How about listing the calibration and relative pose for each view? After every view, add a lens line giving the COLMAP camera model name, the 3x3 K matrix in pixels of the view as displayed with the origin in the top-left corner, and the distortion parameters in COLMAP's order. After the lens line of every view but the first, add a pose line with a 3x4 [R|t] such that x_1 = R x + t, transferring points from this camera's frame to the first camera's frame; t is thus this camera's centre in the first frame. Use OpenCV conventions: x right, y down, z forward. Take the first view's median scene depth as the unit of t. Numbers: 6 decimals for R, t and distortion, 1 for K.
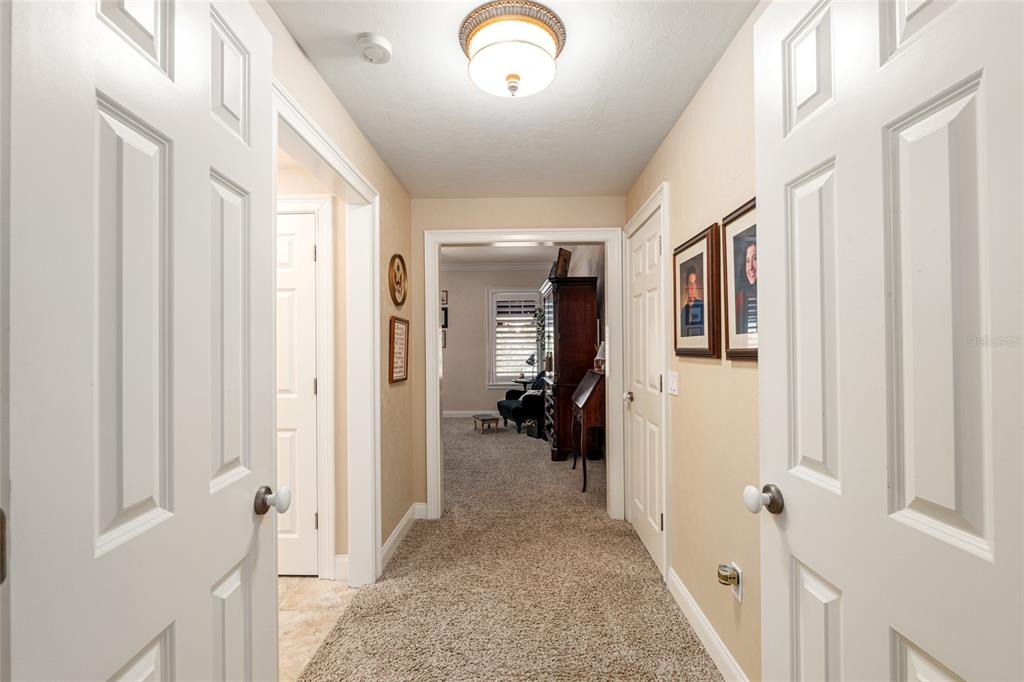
lens RADIAL K [[443.4, 0, 511.6], [0, 443.4, 343.5], [0, 0, 1]] dist [-0.005037, -0.000311]
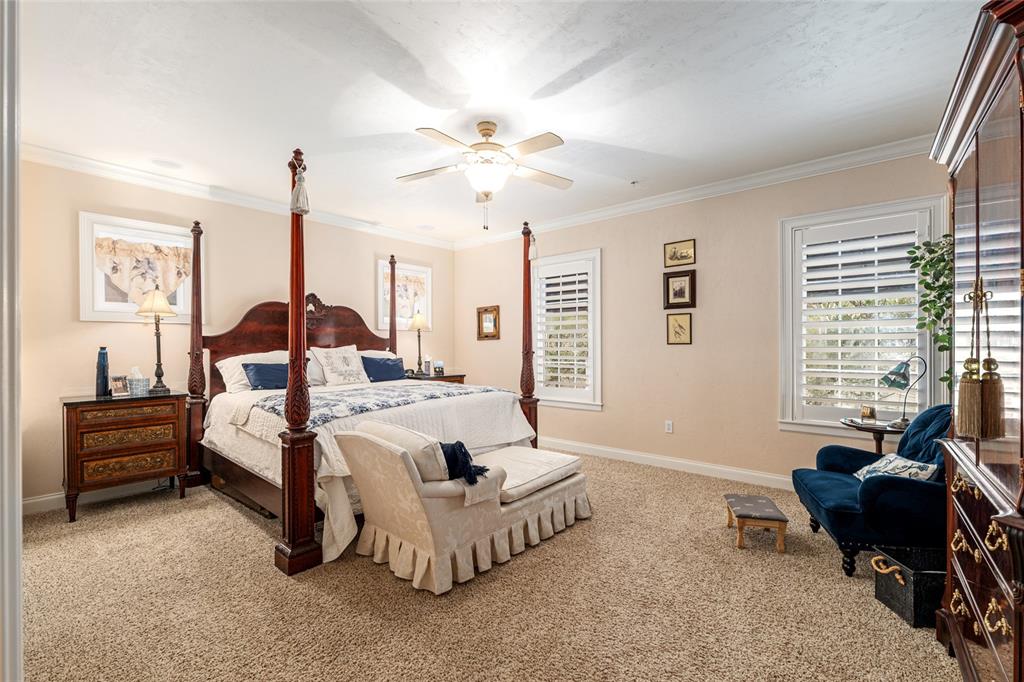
lens RADIAL K [[443.4, 0, 510.7], [0, 443.4, 346.8], [0, 0, 1]] dist [-0.005037, -0.000311]
pose [[0.768305, 0.006254, -0.640053, 0.030279], [0.002631, 0.999913, 0.012929, 0.005698], [0.640079, -0.011618, 0.768222, 0.481803]]
